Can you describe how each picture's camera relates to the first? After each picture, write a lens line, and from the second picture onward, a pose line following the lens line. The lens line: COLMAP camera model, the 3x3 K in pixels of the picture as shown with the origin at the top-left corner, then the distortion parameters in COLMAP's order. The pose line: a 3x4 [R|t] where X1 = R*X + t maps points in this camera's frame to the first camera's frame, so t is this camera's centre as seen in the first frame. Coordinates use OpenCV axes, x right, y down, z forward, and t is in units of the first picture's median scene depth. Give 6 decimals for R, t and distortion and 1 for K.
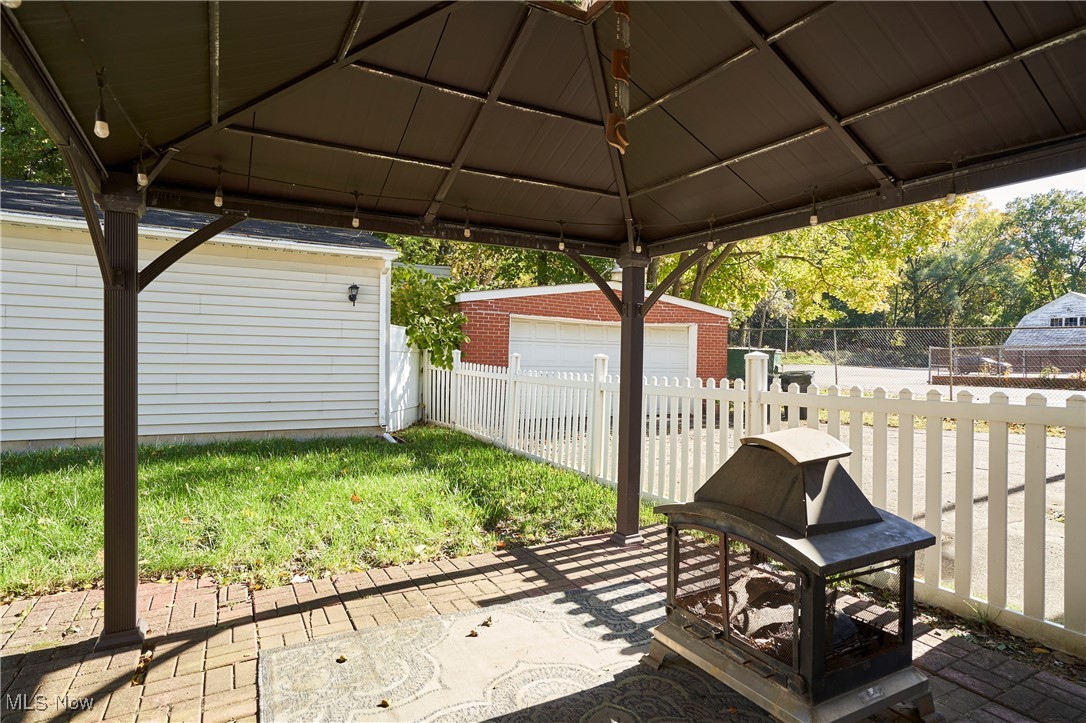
lens RADIAL K [[584.9, 0, 542.9], [0, 584.9, 360.5], [0, 0, 1]] dist [-0.014267, -0.000047]
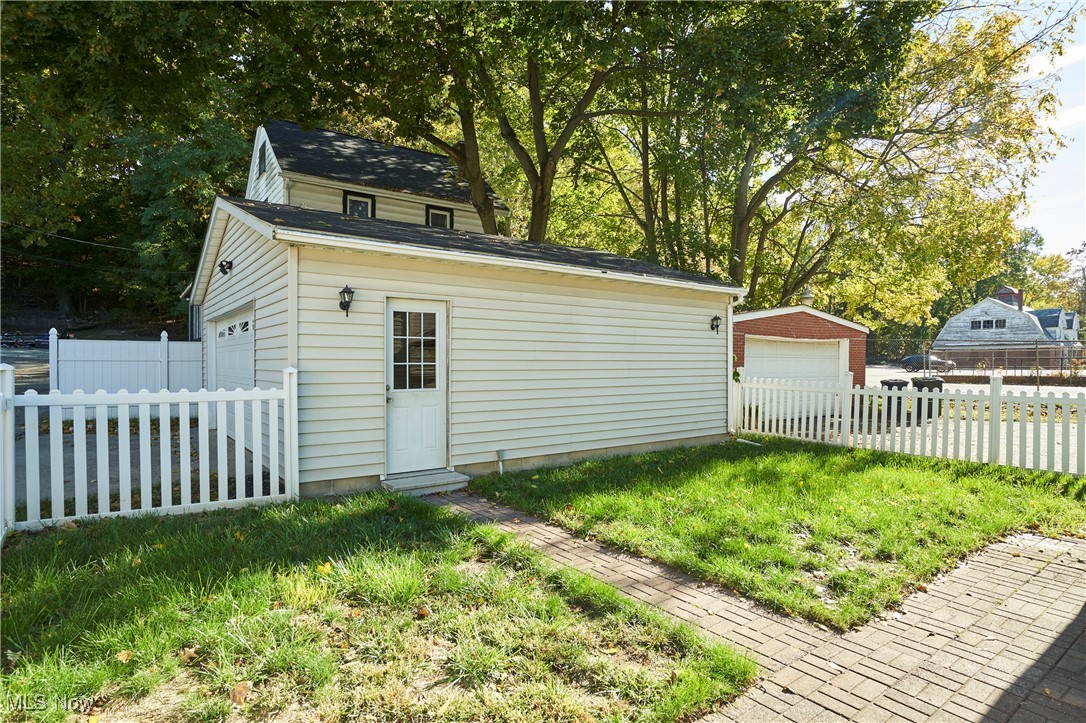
lens RADIAL K [[584.9, 0, 547.6], [0, 584.9, 361.3], [0, 0, 1]] dist [-0.014267, -0.000047]
pose [[0.991026, -0.017639, 0.132500, -0.548710], [0.018348, 0.999823, -0.004136, -0.025623], [-0.132404, 0.006530, 0.991174, -0.096356]]
